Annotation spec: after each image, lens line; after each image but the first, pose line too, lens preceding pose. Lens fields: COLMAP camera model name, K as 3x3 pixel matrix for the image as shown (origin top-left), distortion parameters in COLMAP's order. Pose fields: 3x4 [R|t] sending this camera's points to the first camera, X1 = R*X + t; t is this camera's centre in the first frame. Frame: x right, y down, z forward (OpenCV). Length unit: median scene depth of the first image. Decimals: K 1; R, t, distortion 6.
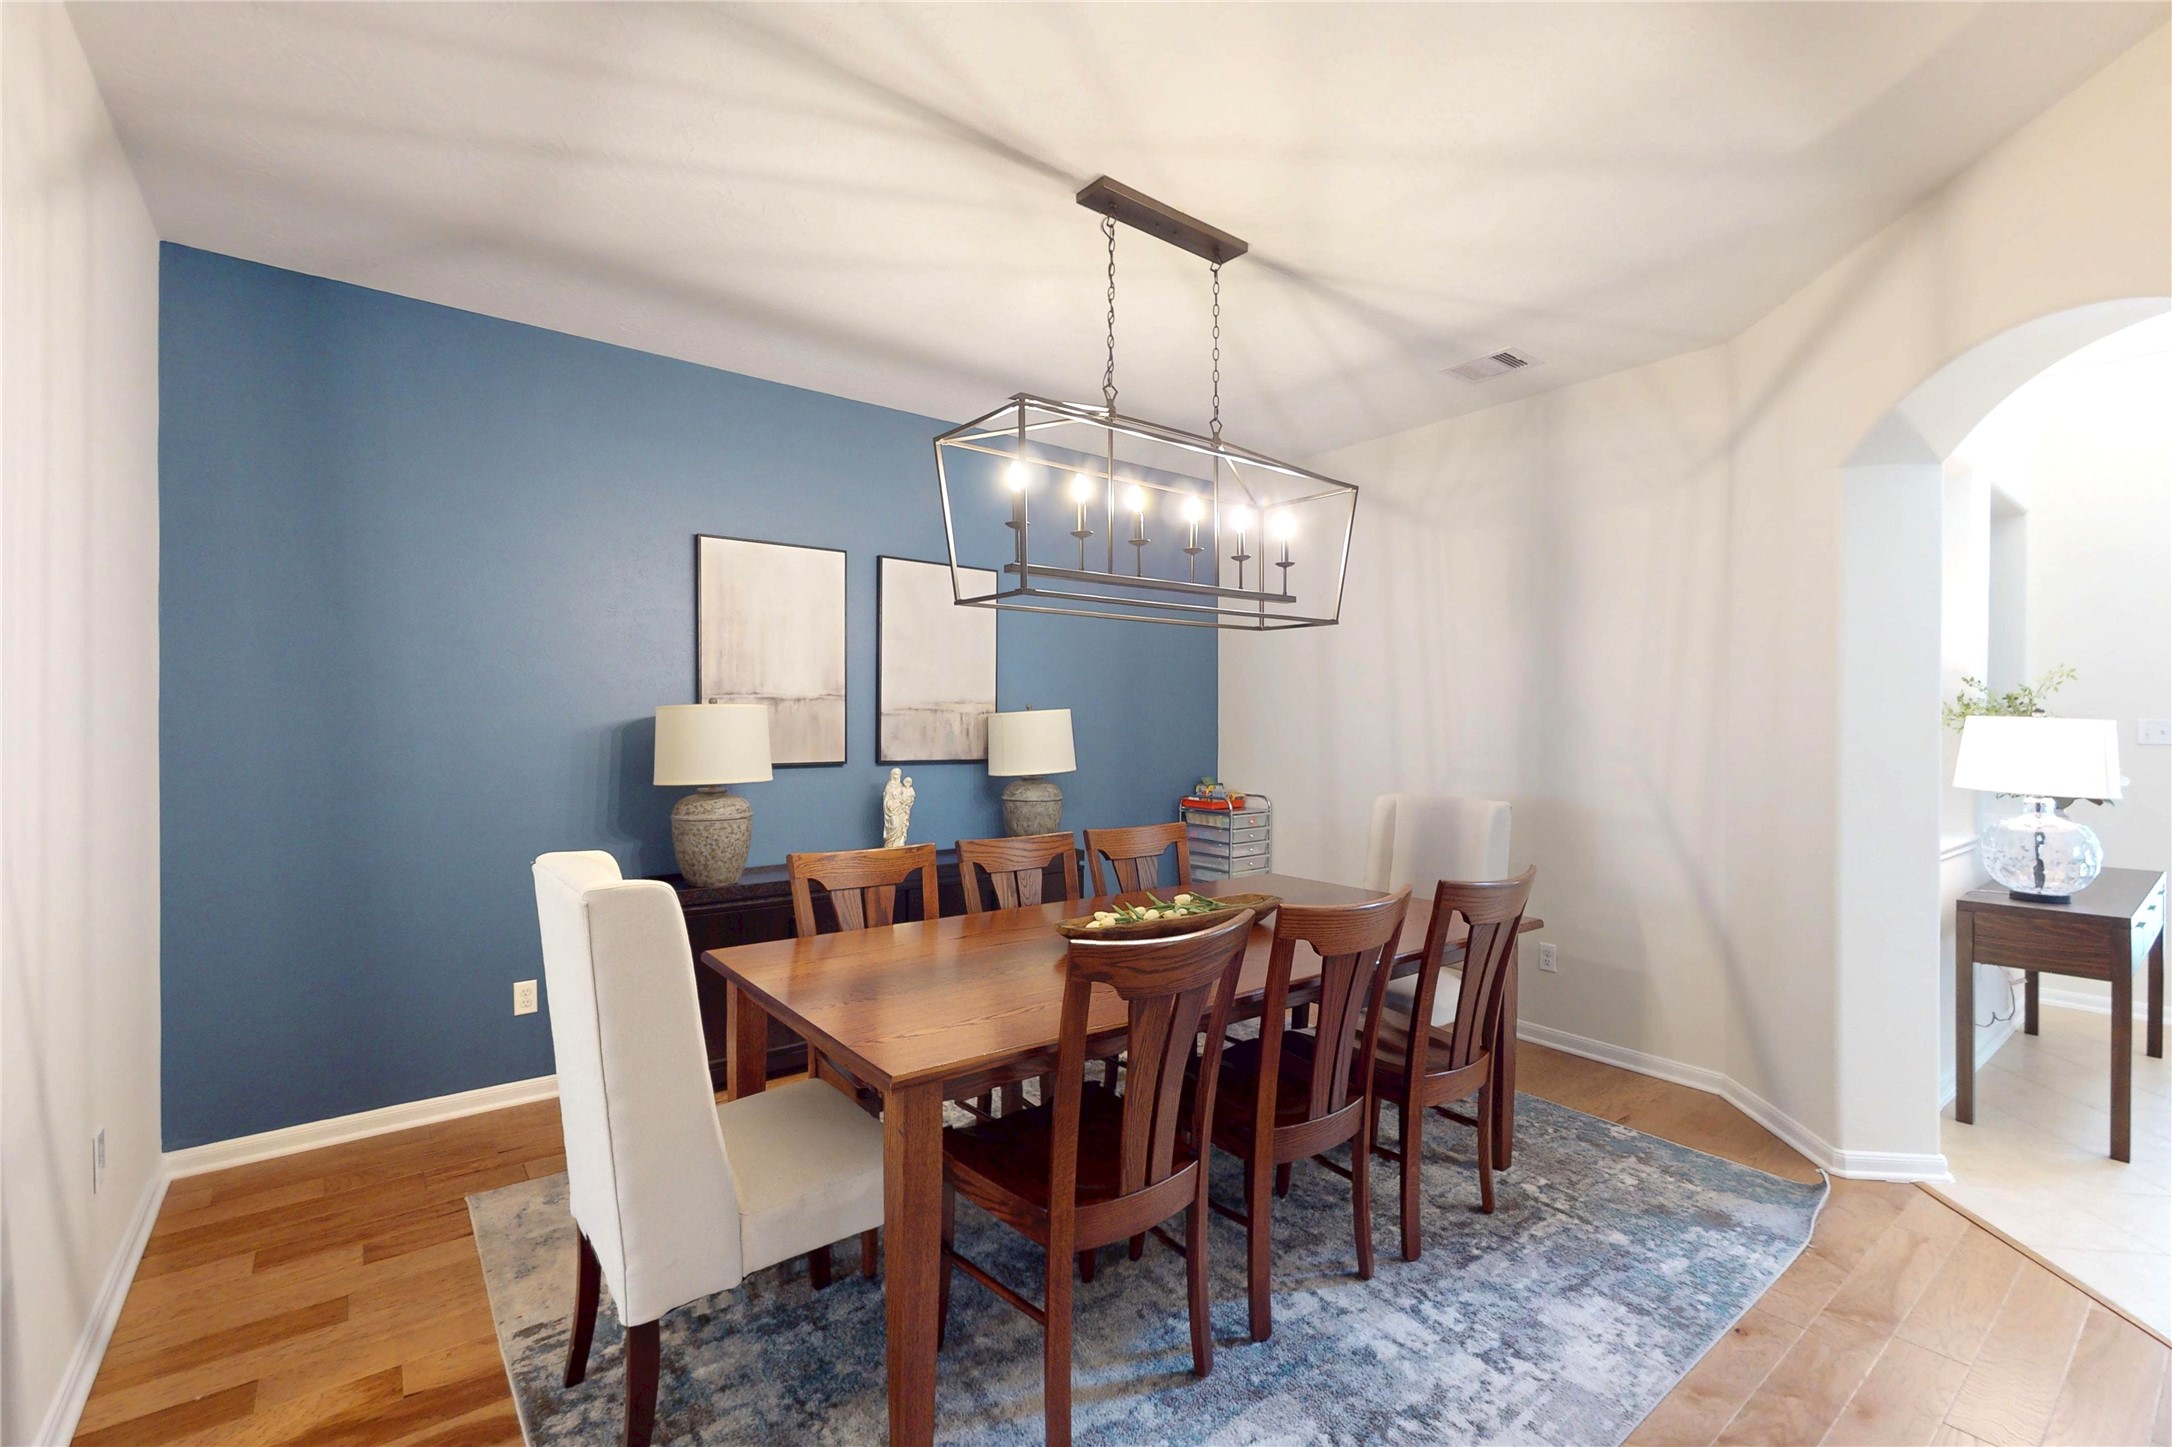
lens RADIAL K [[943.0, 0, 1086.0], [0, 943.0, 723.5], [0, 0, 1]] dist [-0.000046, -0.000351]
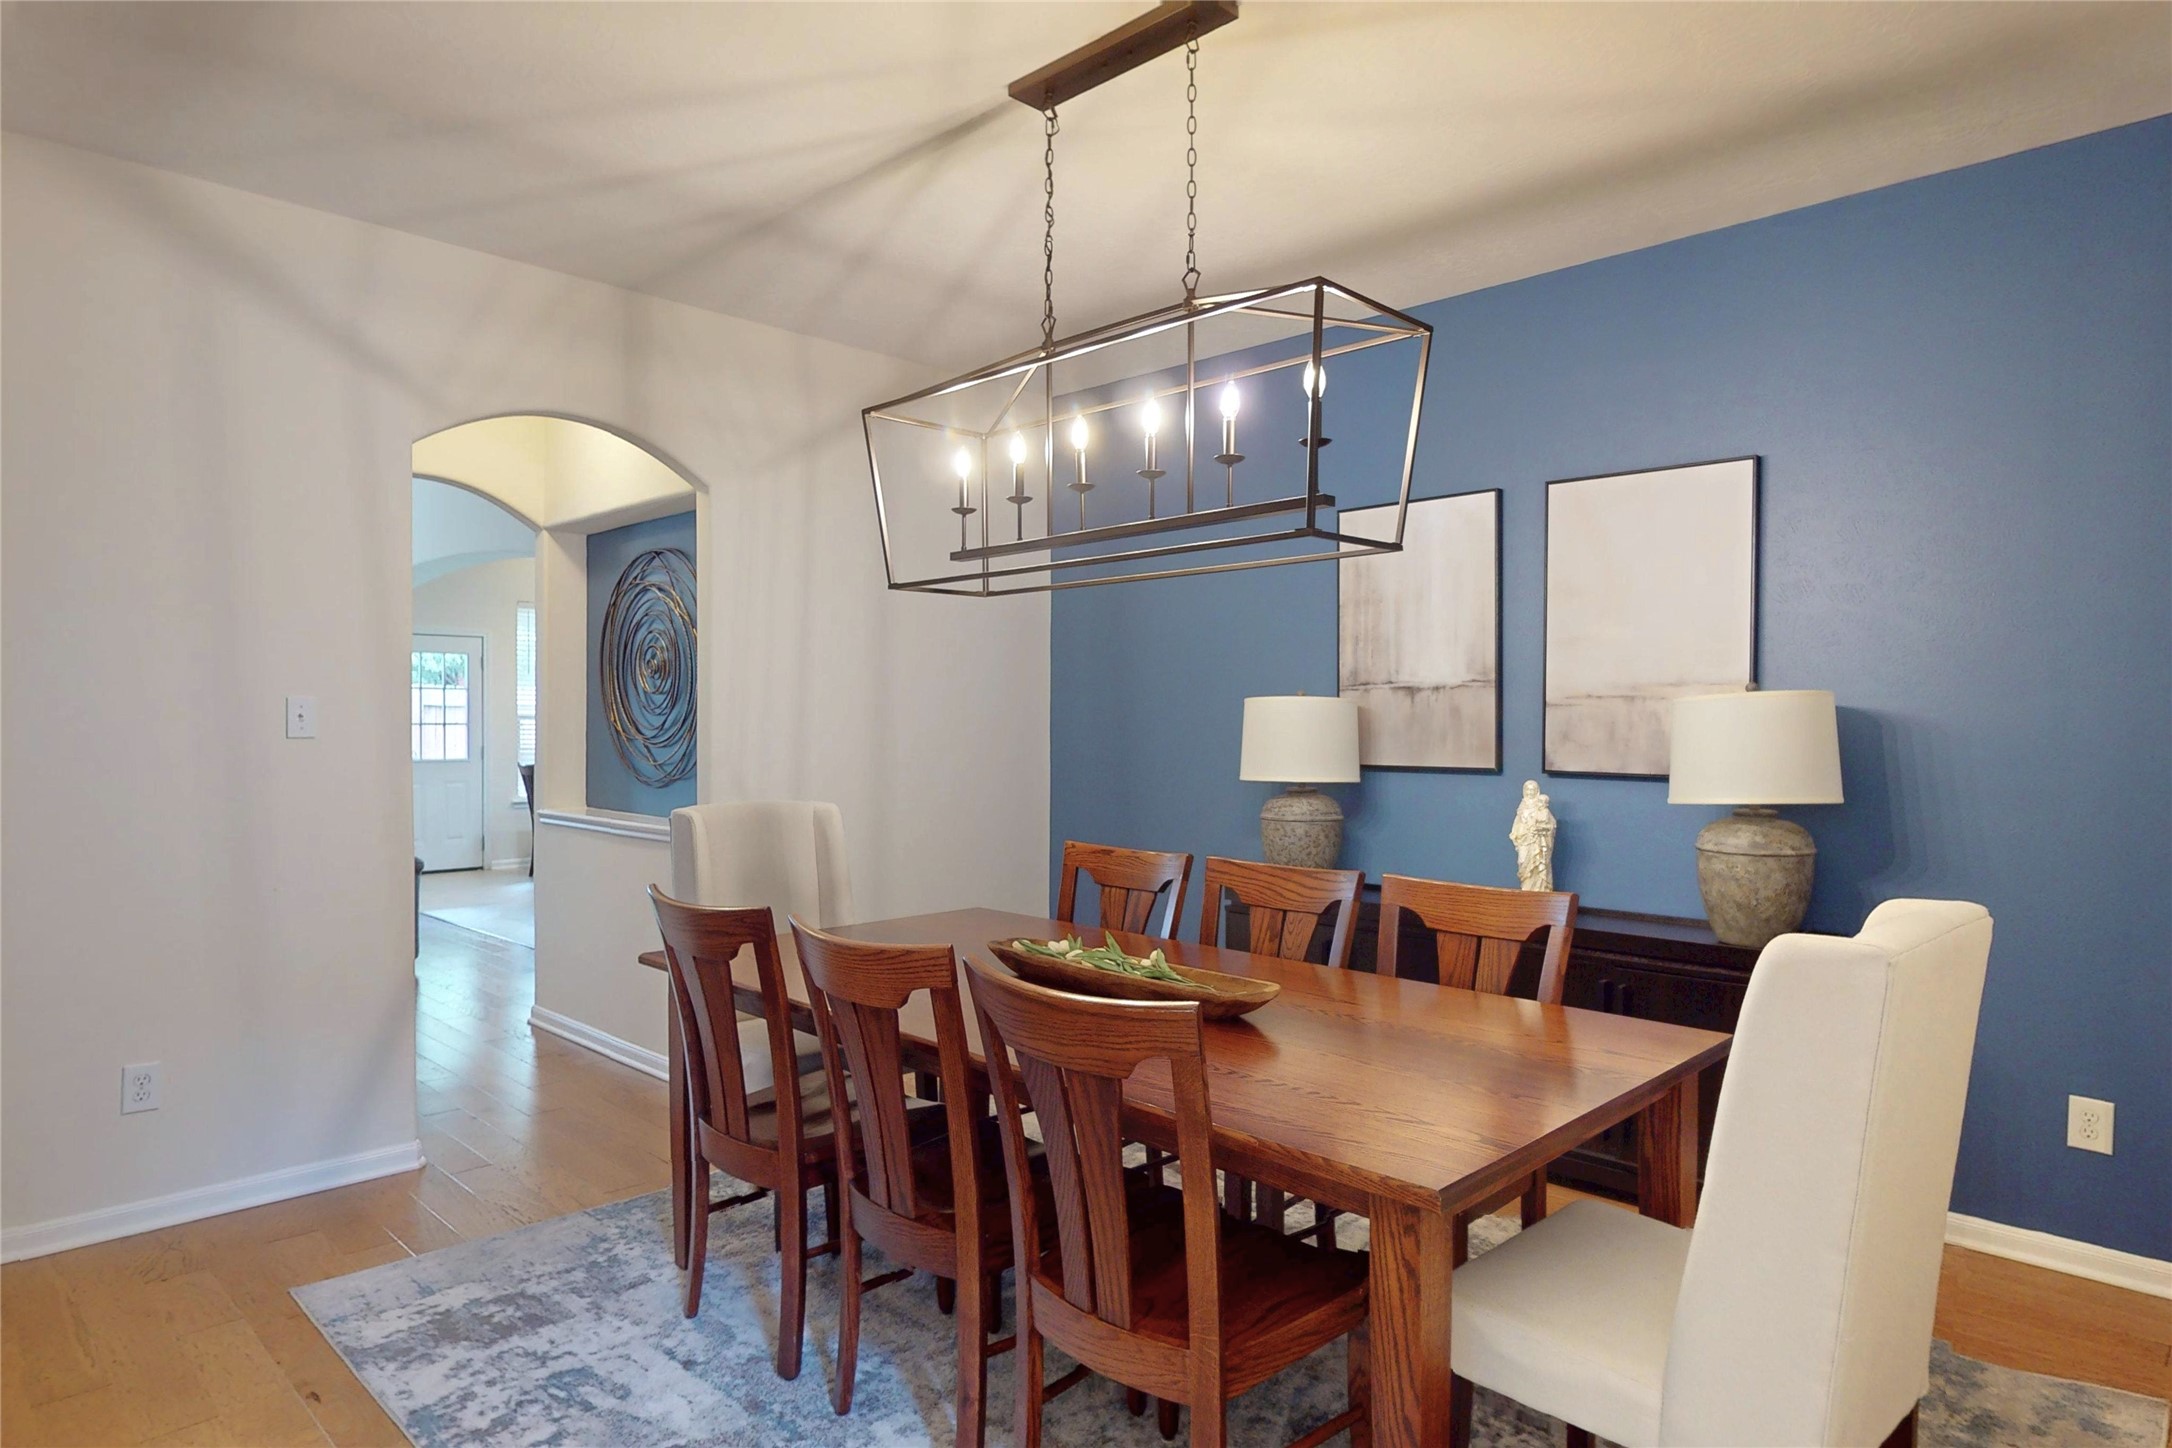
lens RADIAL K [[1256.4, 0, 1082.4], [0, 1256.4, 735.6], [0, 0, 1]] dist [0.003964, 0.000518]
pose [[0.117195, 0.012819, -0.993026, 0.809536], [-0.001281, 0.999918, 0.012757, 0.001819], [0.993108, -0.000223, 0.117202, 0.638050]]
